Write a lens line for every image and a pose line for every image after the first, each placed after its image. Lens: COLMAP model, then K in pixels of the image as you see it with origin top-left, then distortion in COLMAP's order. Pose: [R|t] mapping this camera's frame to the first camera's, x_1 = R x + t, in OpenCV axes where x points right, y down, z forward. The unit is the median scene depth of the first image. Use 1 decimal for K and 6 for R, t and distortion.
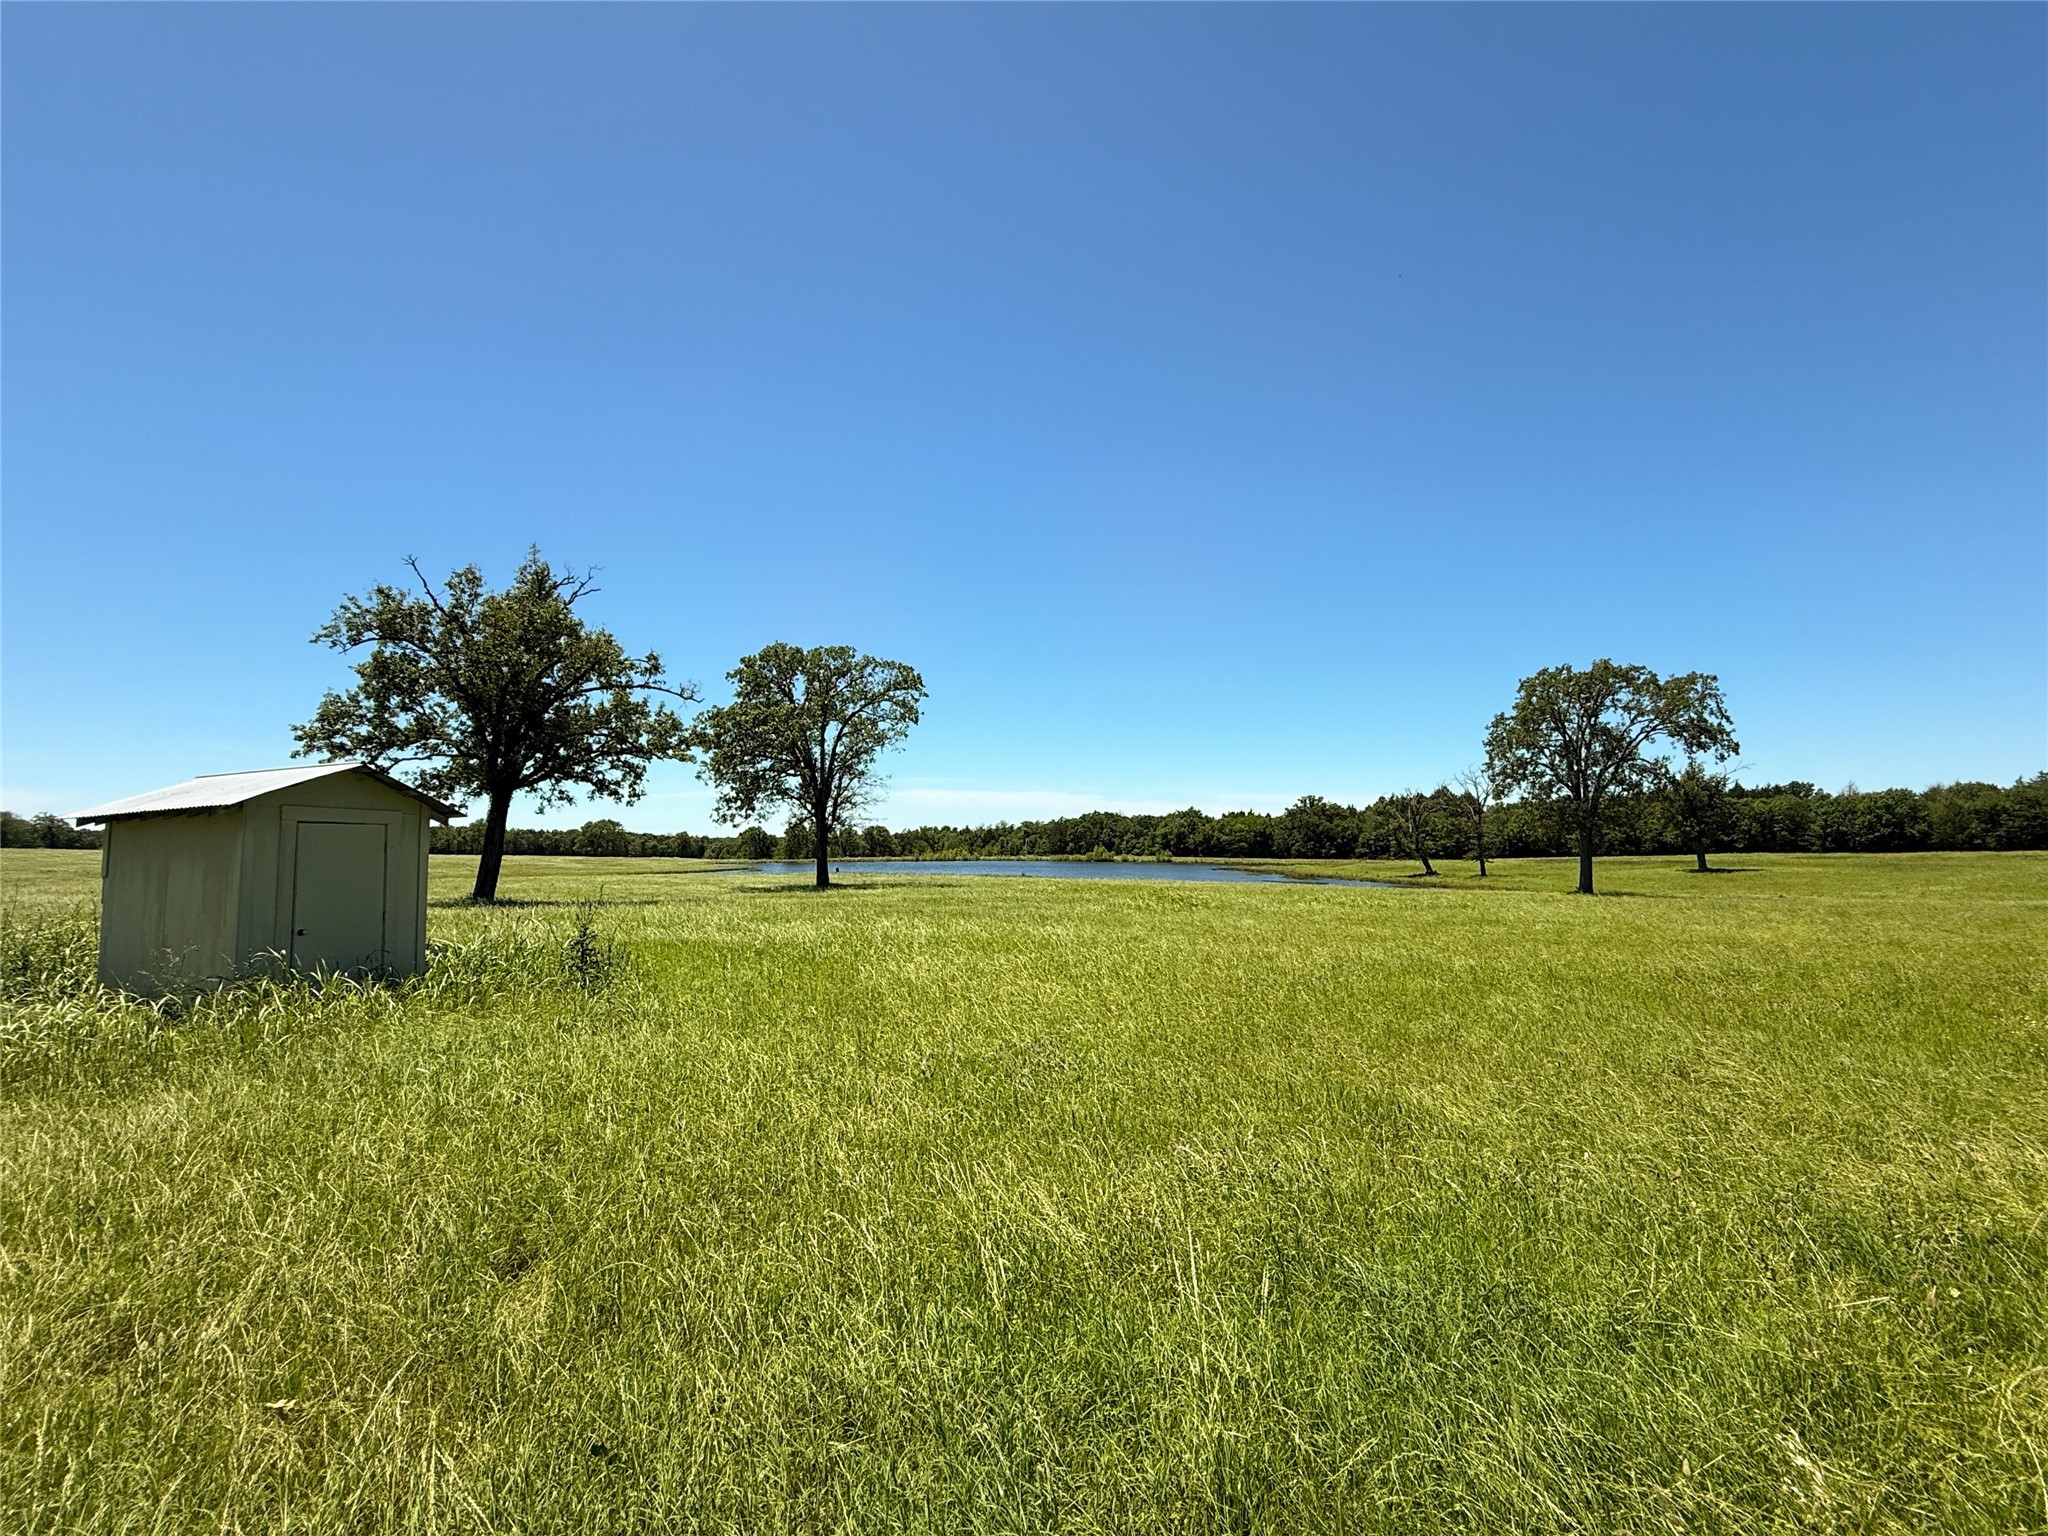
lens RADIAL K [[925.7, 0, 1018.5], [0, 925.7, 766.6], [0, 0, 1]] dist [0.009554, -0.000636]
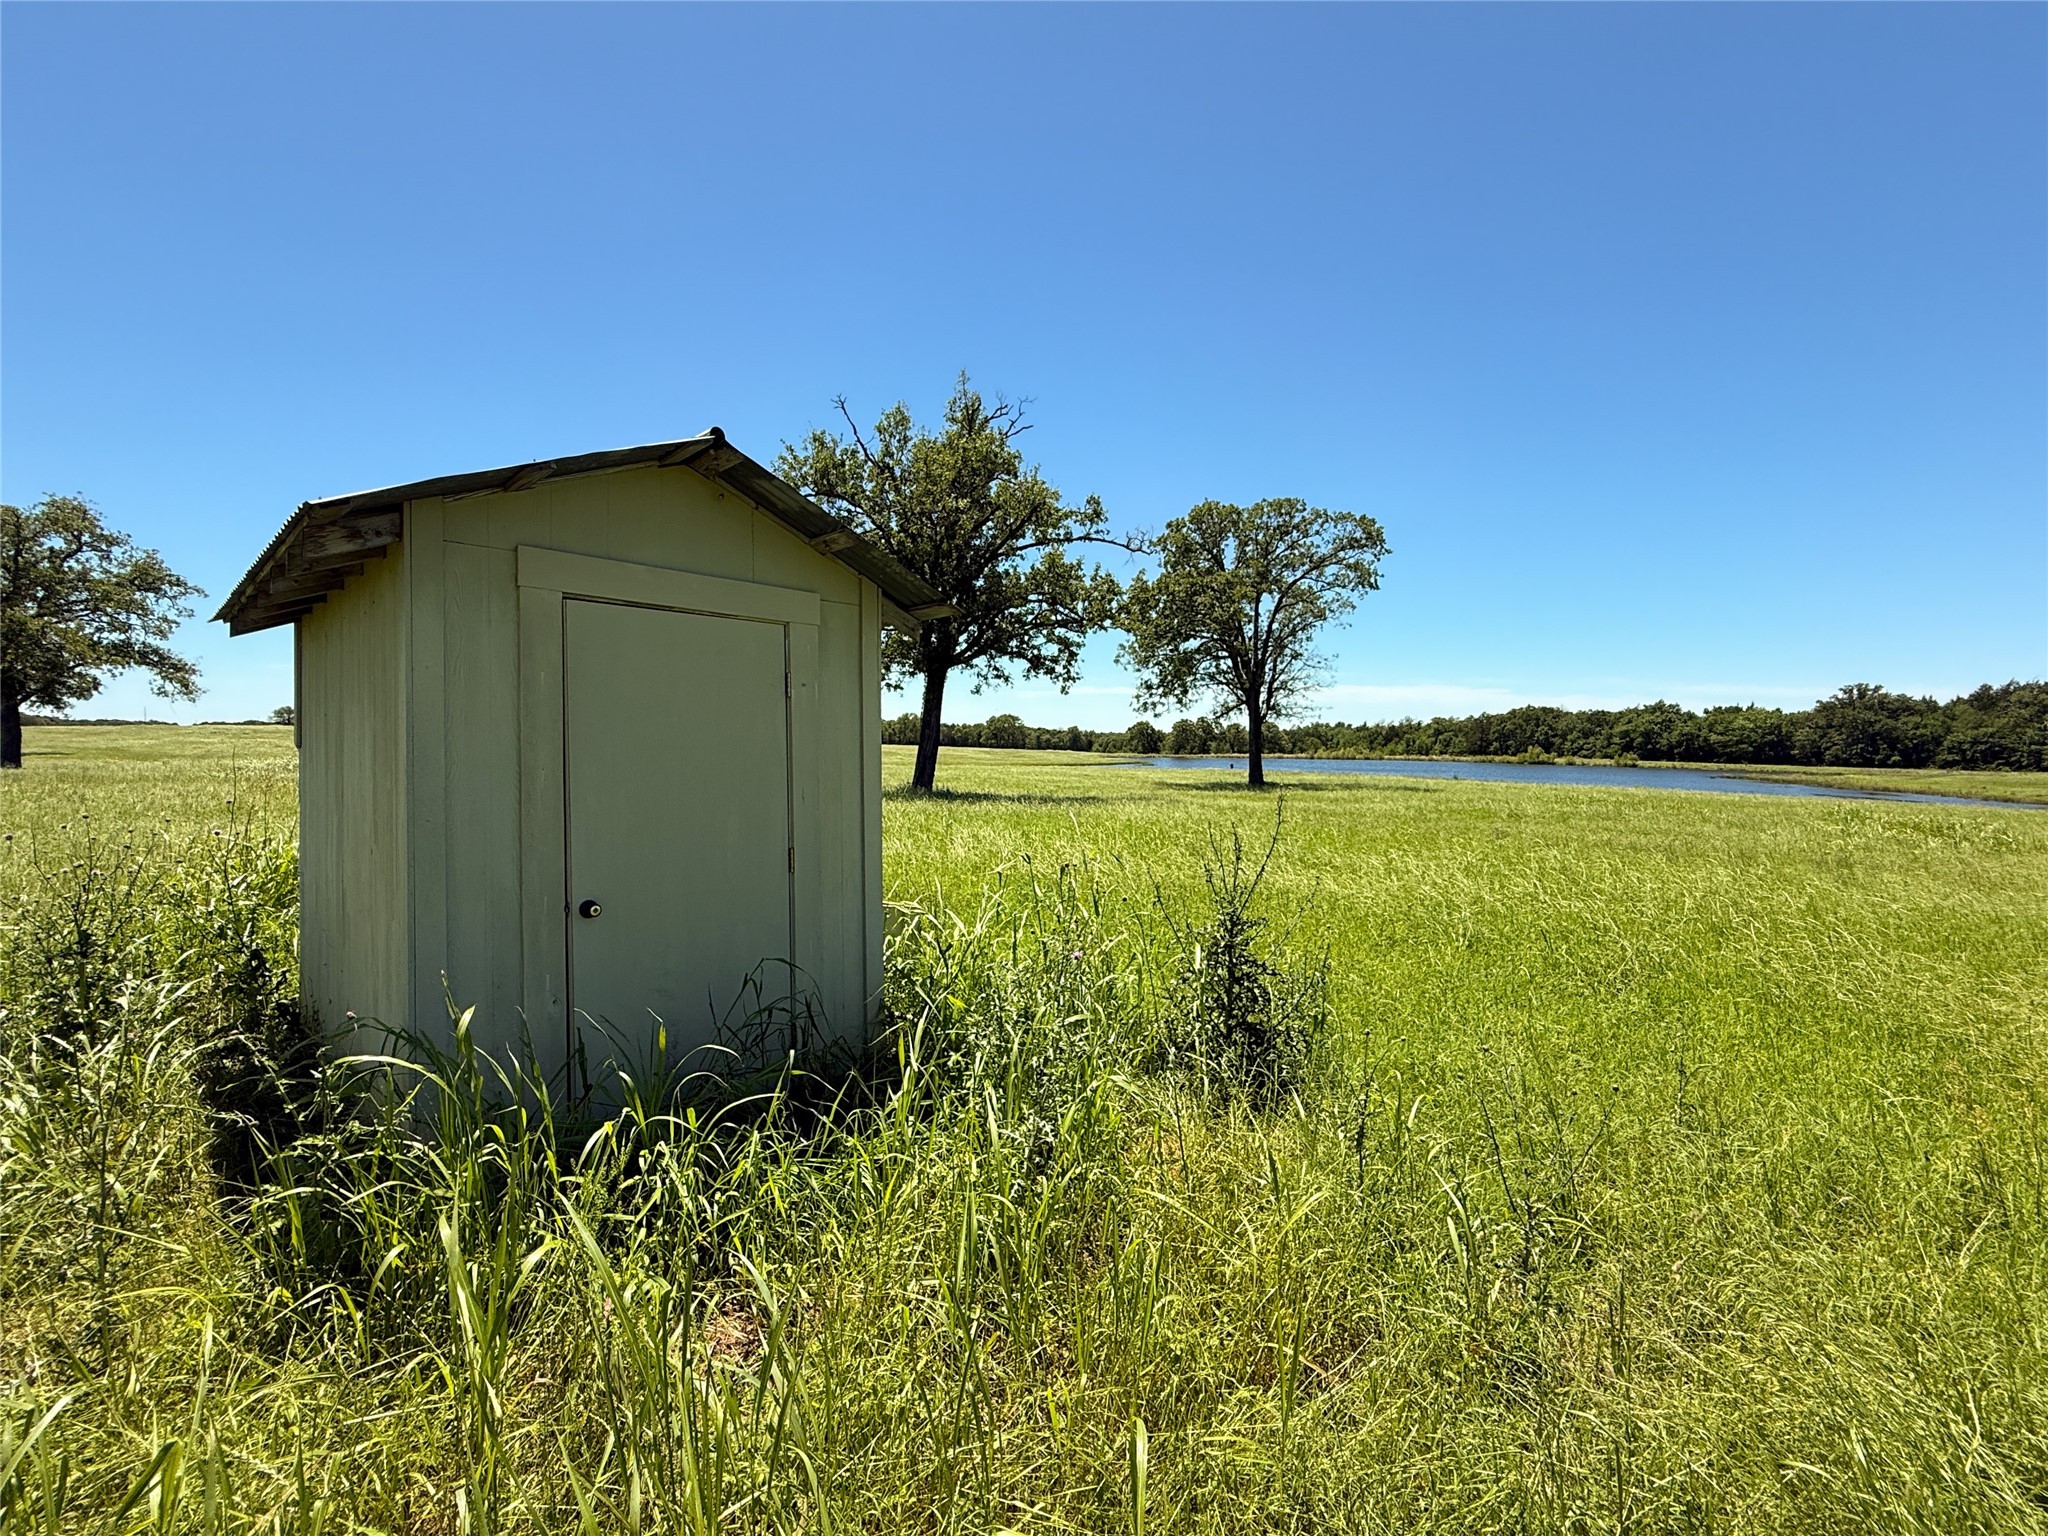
lens RADIAL K [[925.7, 0, 1018.5], [0, 925.7, 766.6], [0, 0, 1]] dist [0.009554, -0.000636]
pose [[0.920159, 0.024686, -0.390765, -0.069457], [0.019003, 0.994019, 0.107544, 0.012996], [0.391082, -0.106383, 0.914187, 0.107488]]
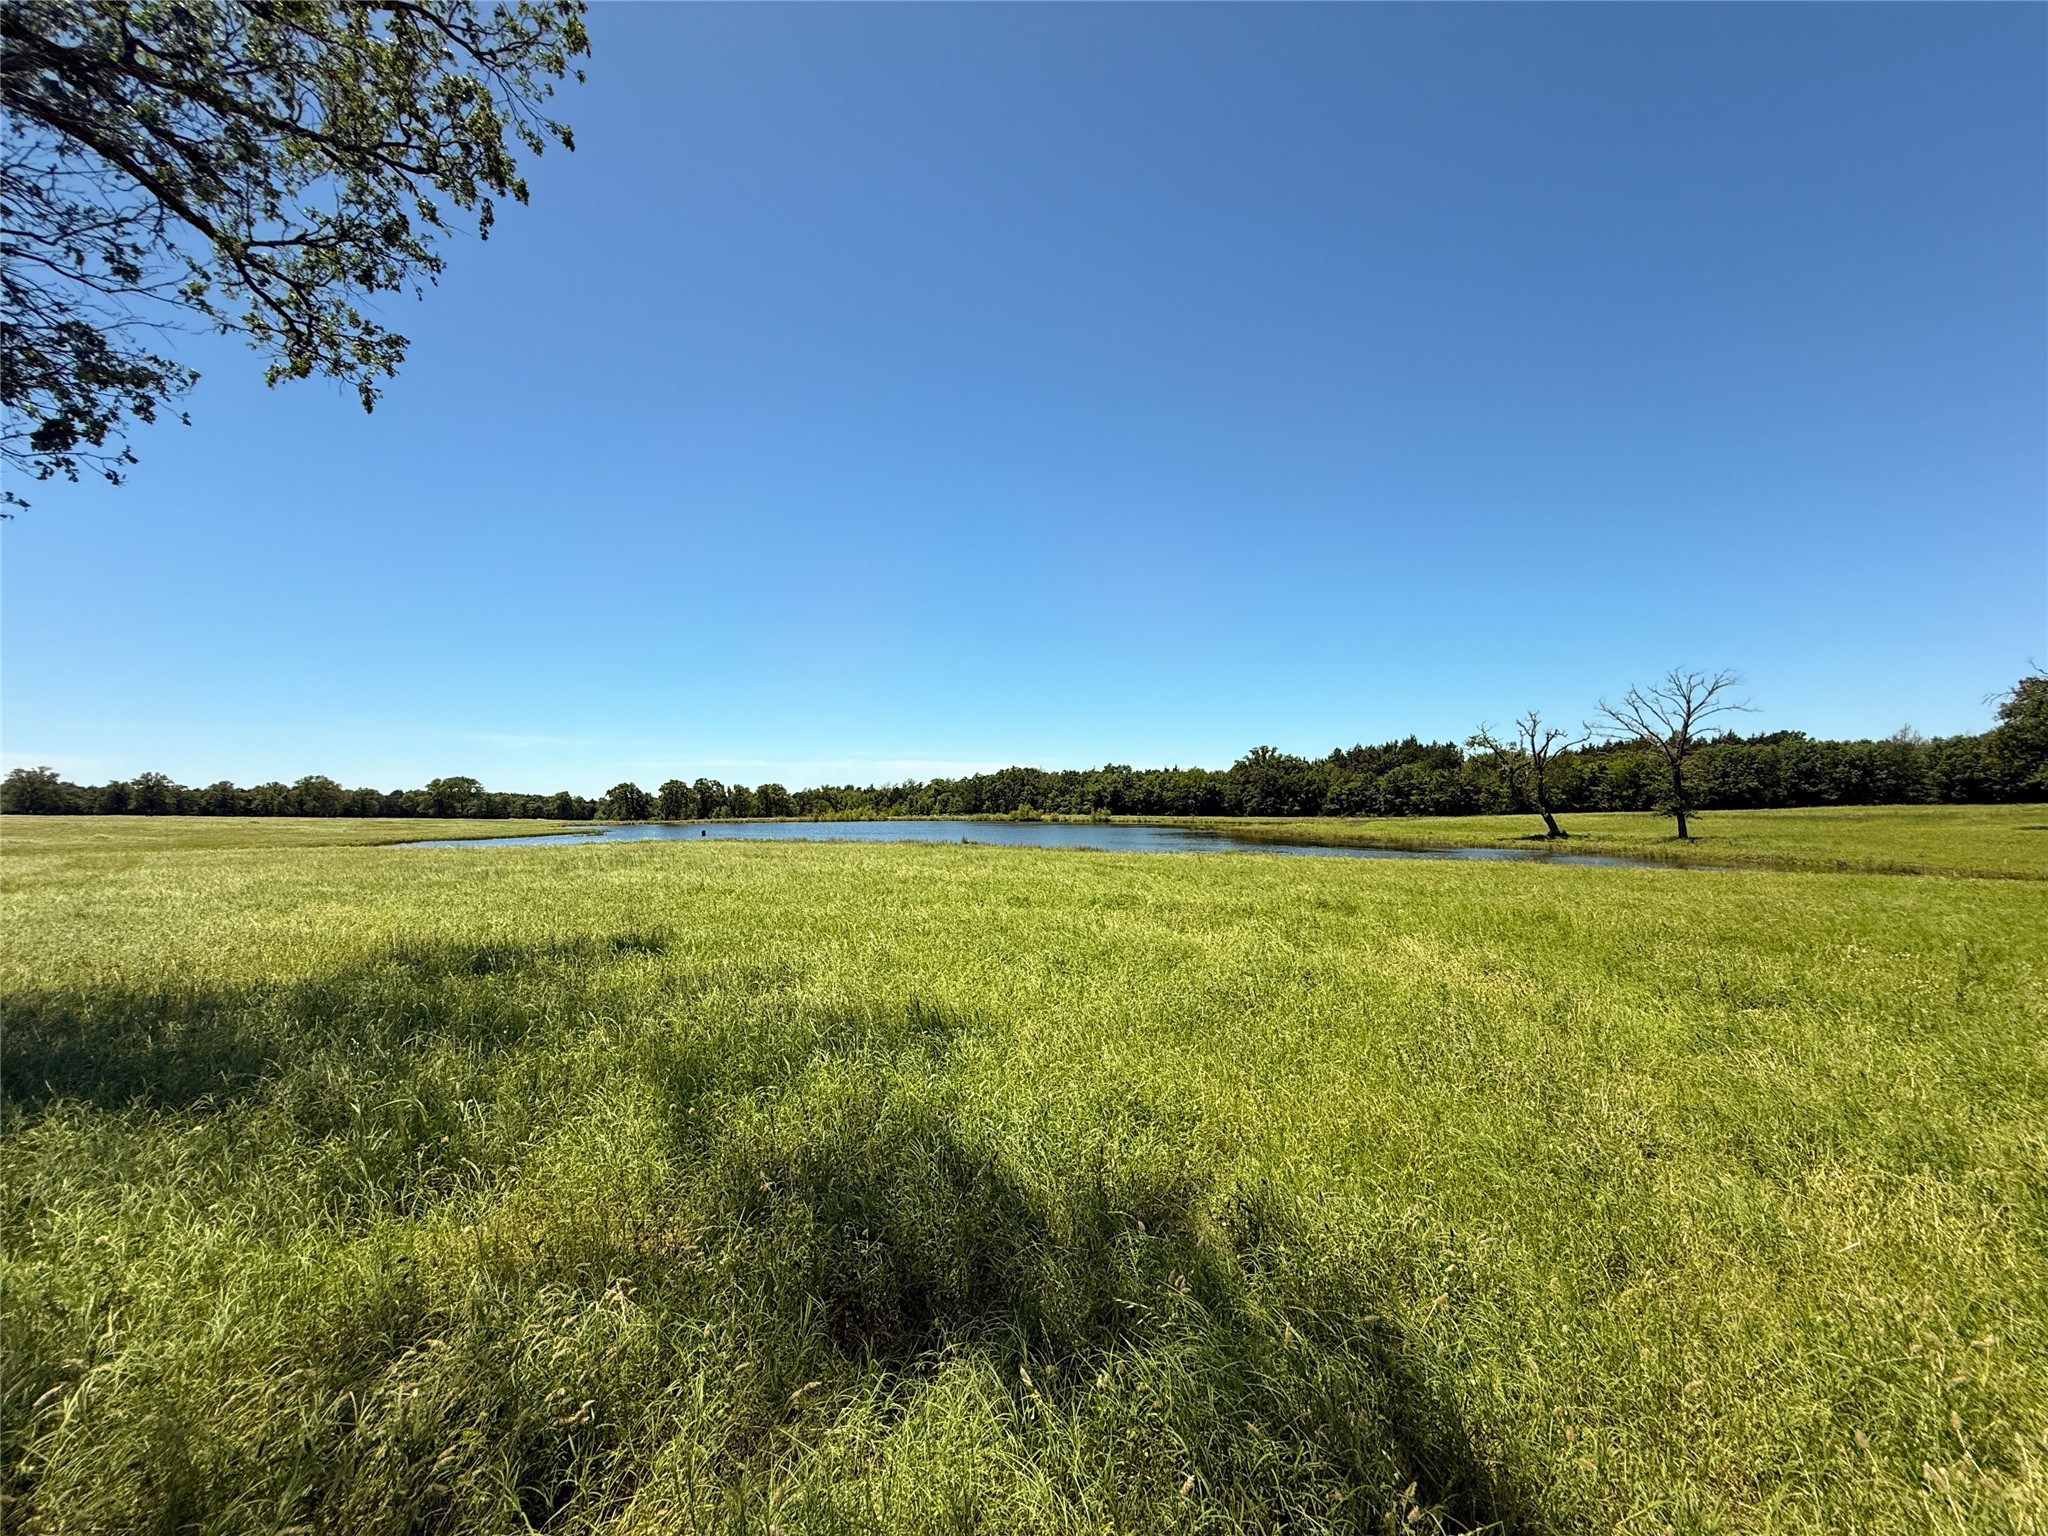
lens RADIAL K [[818.8, 0, 1015.7], [0, 818.8, 768.0], [0, 0, 1]] dist [-0.002365, 0.000051]
pose [[0.992507, 0.002330, 0.122165, -0.071933], [-0.006828, 0.999313, 0.036417, 0.095338], [-0.121997, -0.036978, 0.991841, 0.931335]]
